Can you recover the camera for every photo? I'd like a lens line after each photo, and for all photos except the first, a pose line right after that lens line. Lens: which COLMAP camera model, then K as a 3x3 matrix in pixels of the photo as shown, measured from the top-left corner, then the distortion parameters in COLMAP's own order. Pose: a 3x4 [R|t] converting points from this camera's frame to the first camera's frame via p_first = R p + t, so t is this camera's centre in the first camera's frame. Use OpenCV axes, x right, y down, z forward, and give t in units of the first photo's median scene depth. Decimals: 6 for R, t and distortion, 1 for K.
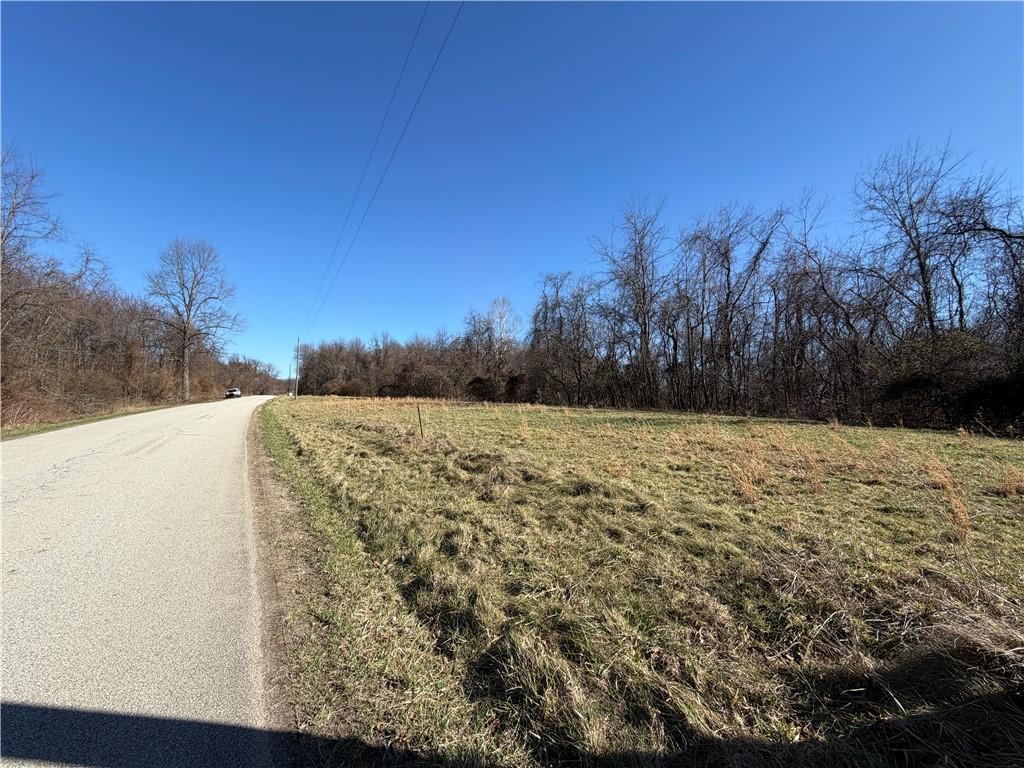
lens RADIAL K [[406.9, 0, 508.8], [0, 406.9, 385.5], [0, 0, 1]] dist [-0.000777, 0.000317]
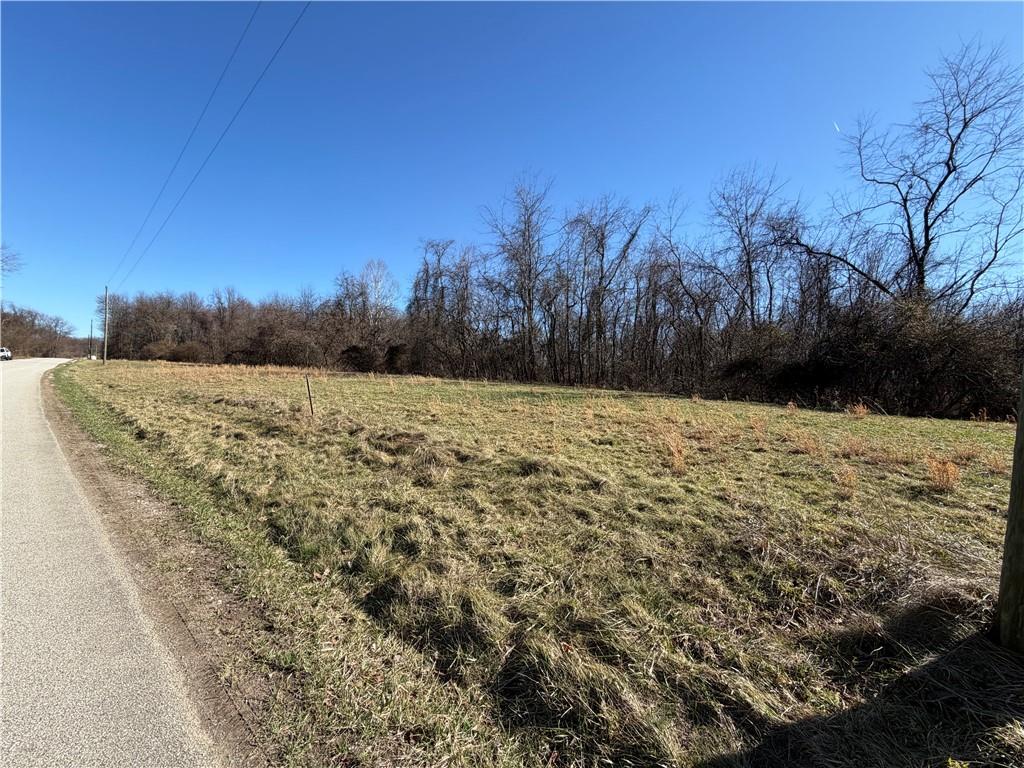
lens RADIAL K [[406.9, 0, 508.8], [0, 406.9, 385.5], [0, 0, 1]] dist [-0.000777, 0.000317]
pose [[0.953410, 0.009127, 0.301540, -0.082776], [-0.030167, 0.997417, 0.065192, -0.002452], [-0.300166, -0.071251, 0.951222, 0.054944]]
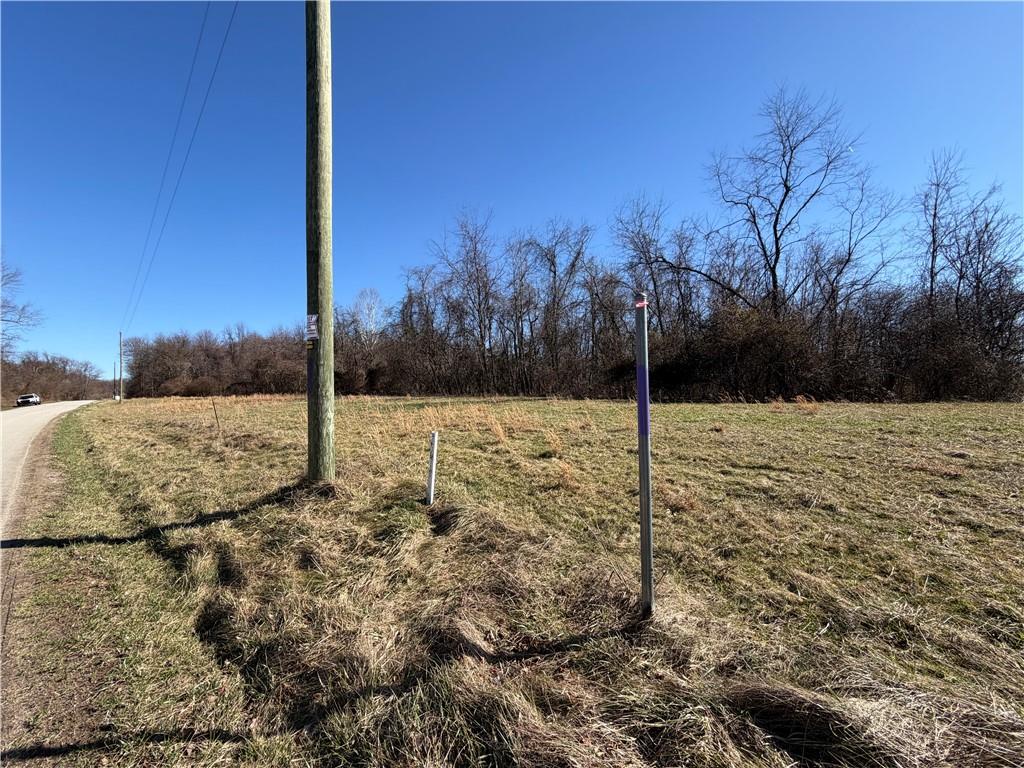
lens RADIAL K [[406.9, 0, 508.8], [0, 406.9, 385.5], [0, 0, 1]] dist [-0.000777, 0.000317]
pose [[0.963108, -0.042628, 0.265718, 0.318570], [0.035864, 0.998898, 0.030259, -0.001887], [-0.266716, -0.019613, 0.963576, -0.392637]]
